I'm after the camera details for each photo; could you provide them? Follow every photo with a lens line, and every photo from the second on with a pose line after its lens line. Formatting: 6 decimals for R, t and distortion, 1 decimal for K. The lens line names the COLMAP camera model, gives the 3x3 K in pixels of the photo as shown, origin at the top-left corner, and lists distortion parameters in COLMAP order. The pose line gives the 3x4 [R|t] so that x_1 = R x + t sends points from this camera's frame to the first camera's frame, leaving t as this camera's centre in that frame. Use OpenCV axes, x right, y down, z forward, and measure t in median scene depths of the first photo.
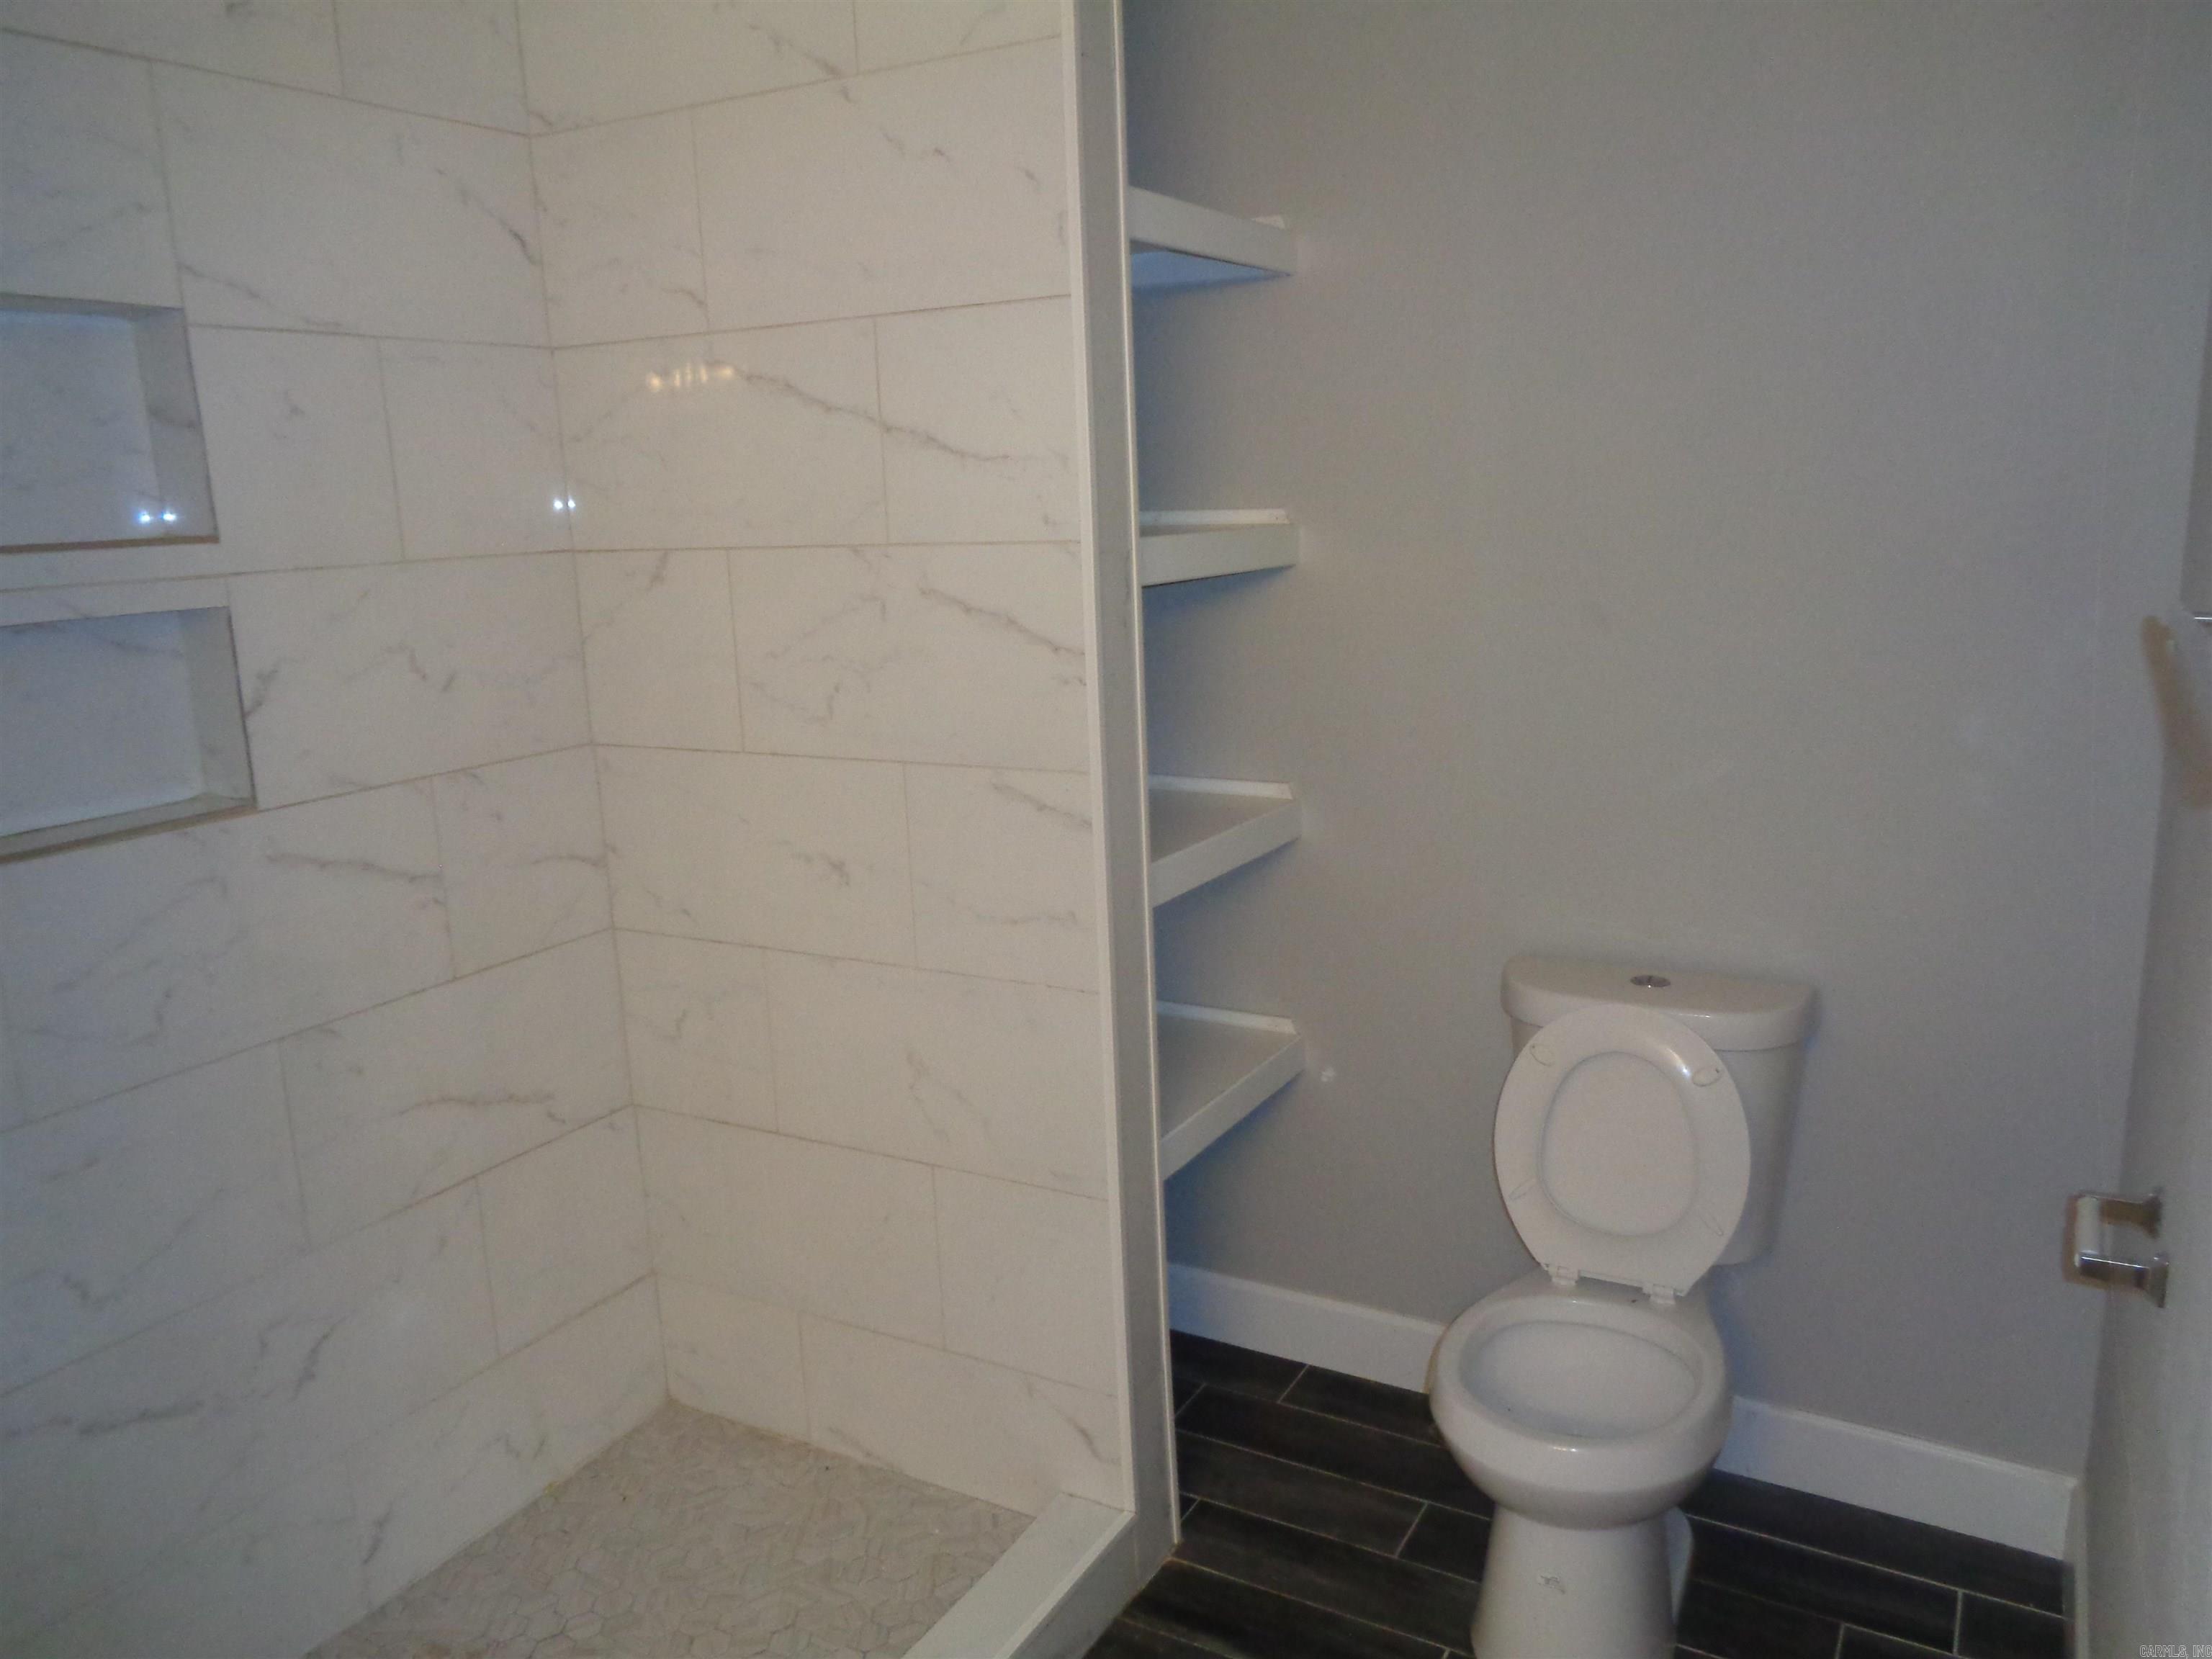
lens RADIAL K [[1677.7, 0, 1104.5], [0, 1677.7, 818.2], [0, 0, 1]] dist [0.003194, -0.000846]
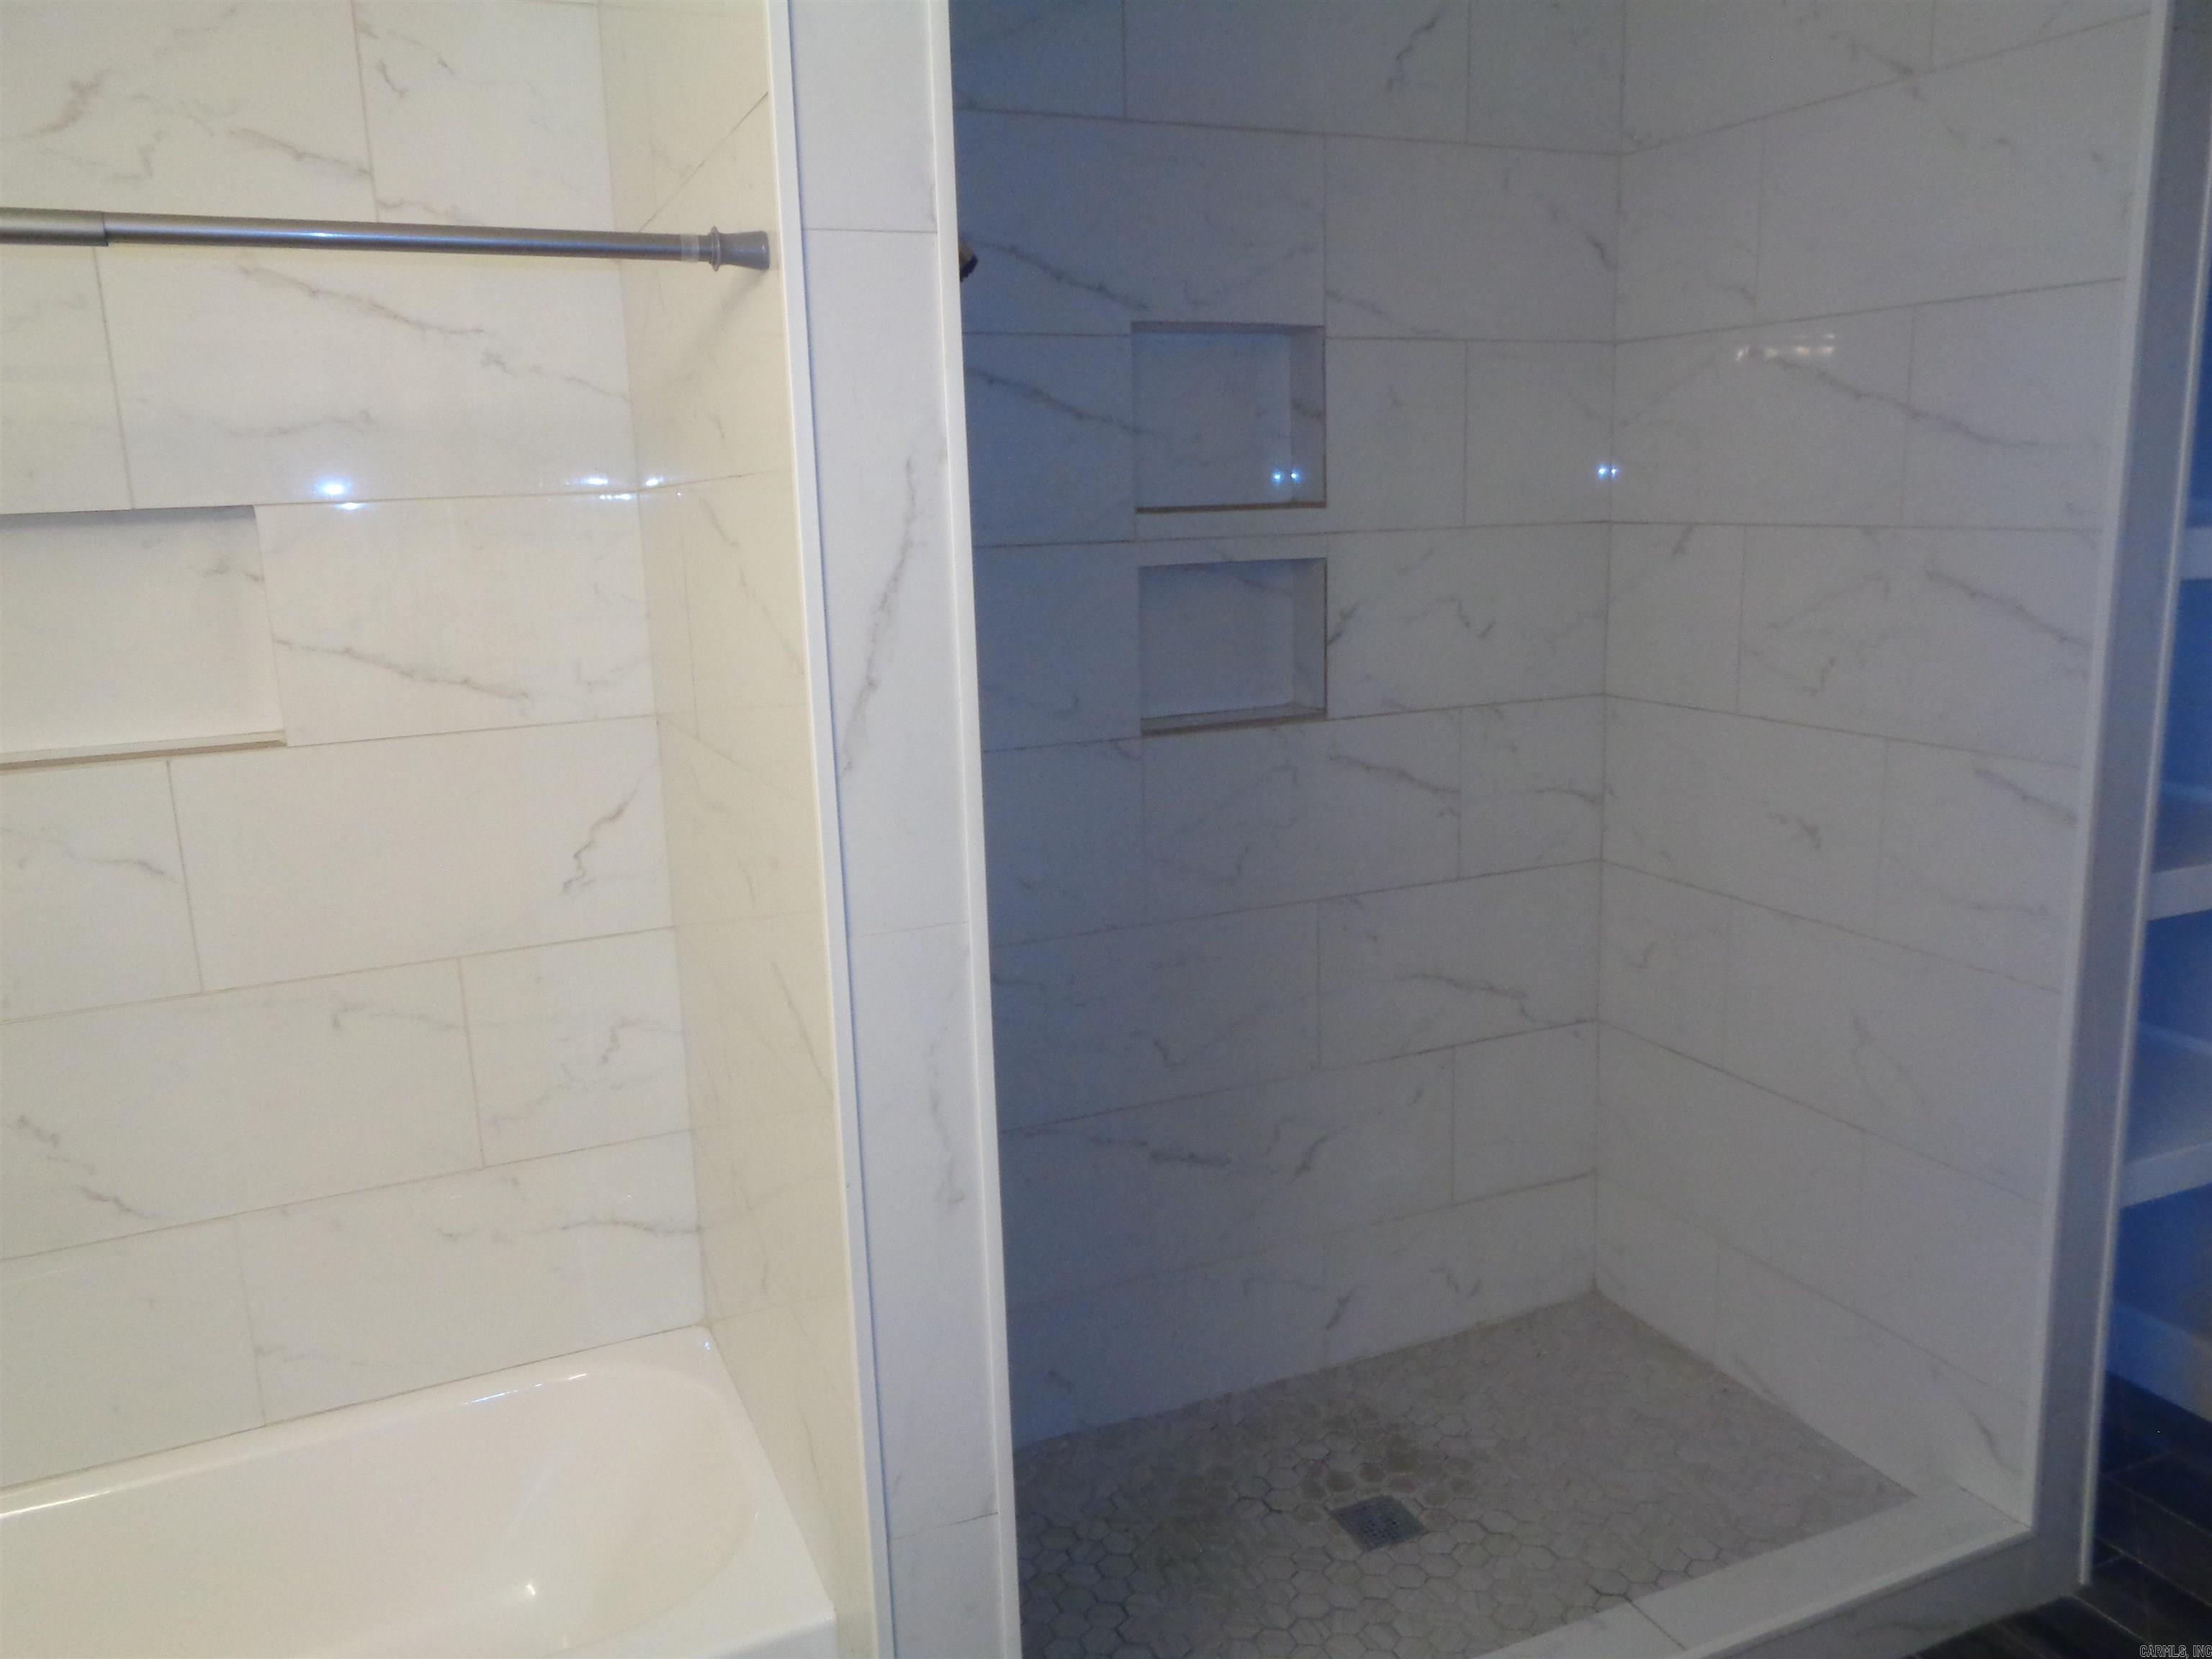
lens RADIAL K [[1666.0, 0, 1106.0], [0, 1666.0, 829.5], [0, 0, 1]] dist [0.000625, 0.001581]
pose [[0.805001, 0.139675, -0.576597, 0.093285], [-0.123472, 0.990053, 0.067447, 0.012849], [0.580282, 0.016899, 0.814240, -0.115445]]
